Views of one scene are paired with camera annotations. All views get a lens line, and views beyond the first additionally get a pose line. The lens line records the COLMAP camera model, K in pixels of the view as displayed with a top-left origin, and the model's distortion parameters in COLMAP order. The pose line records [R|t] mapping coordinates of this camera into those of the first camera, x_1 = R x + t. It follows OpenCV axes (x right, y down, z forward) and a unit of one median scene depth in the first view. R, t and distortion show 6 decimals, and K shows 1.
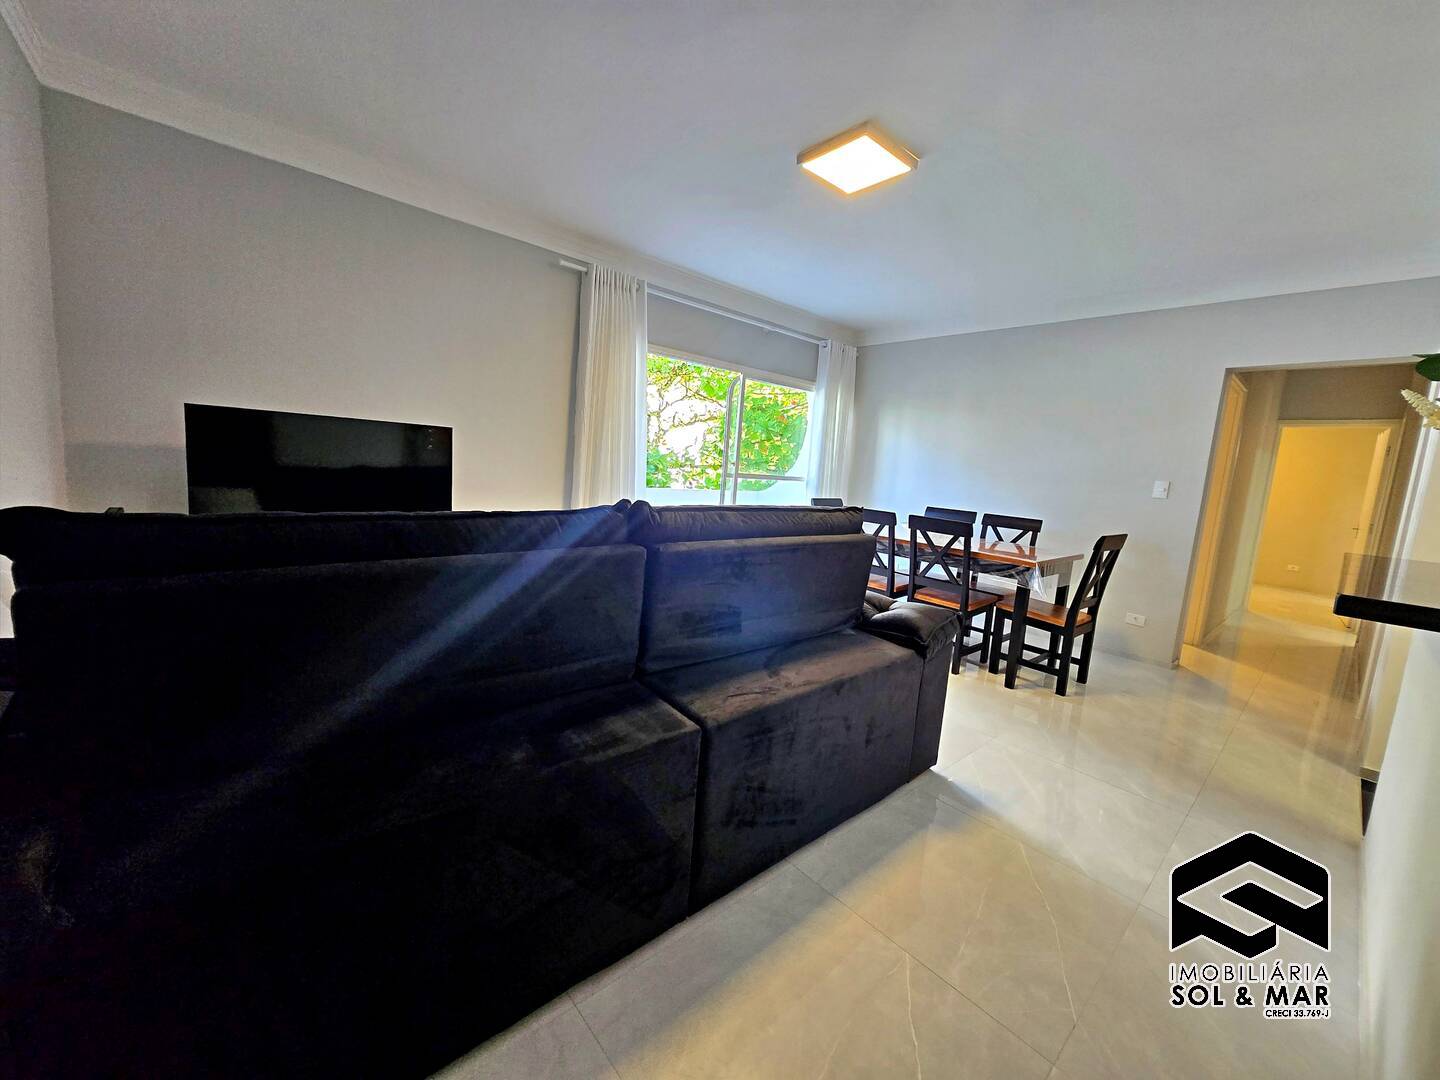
lens RADIAL K [[559.6, 0, 726.5], [0, 559.6, 531.0], [0, 0, 1]] dist [0.007892, -0.000013]
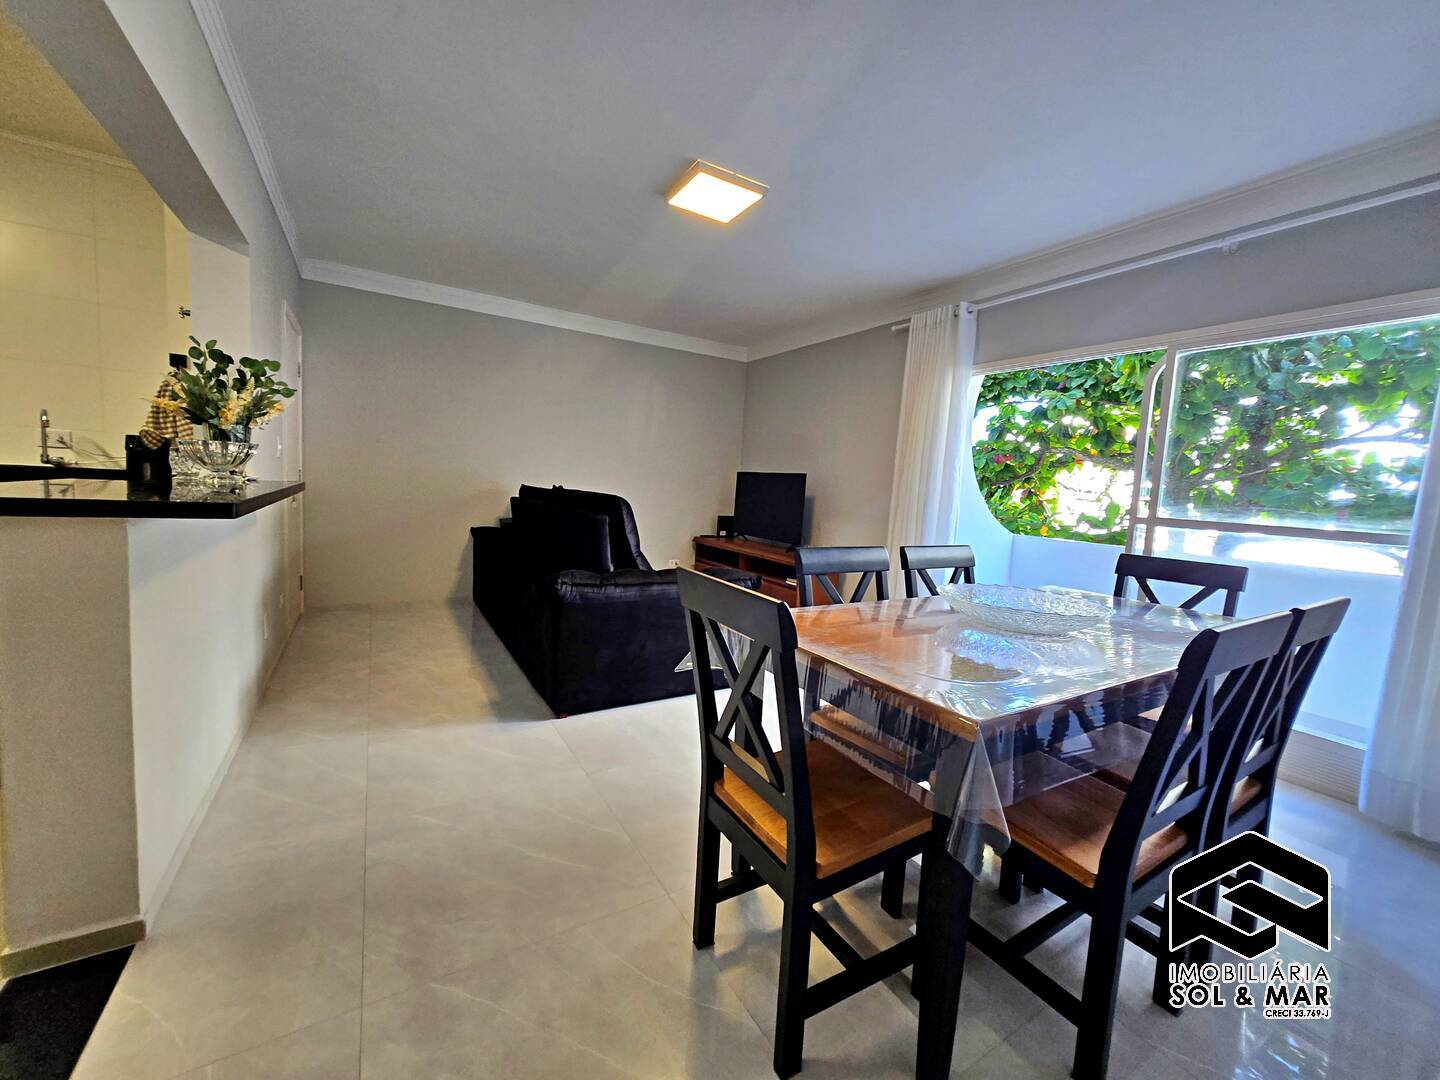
lens RADIAL K [[559.6, 0, 726.5], [0, 559.6, 531.0], [0, 0, 1]] dist [0.007892, -0.000013]
pose [[-0.164906, 0.002756, -0.986306, 1.393955], [-0.192660, 0.980643, 0.034952, -0.054455], [0.967310, 0.195786, -0.161182, 1.405226]]
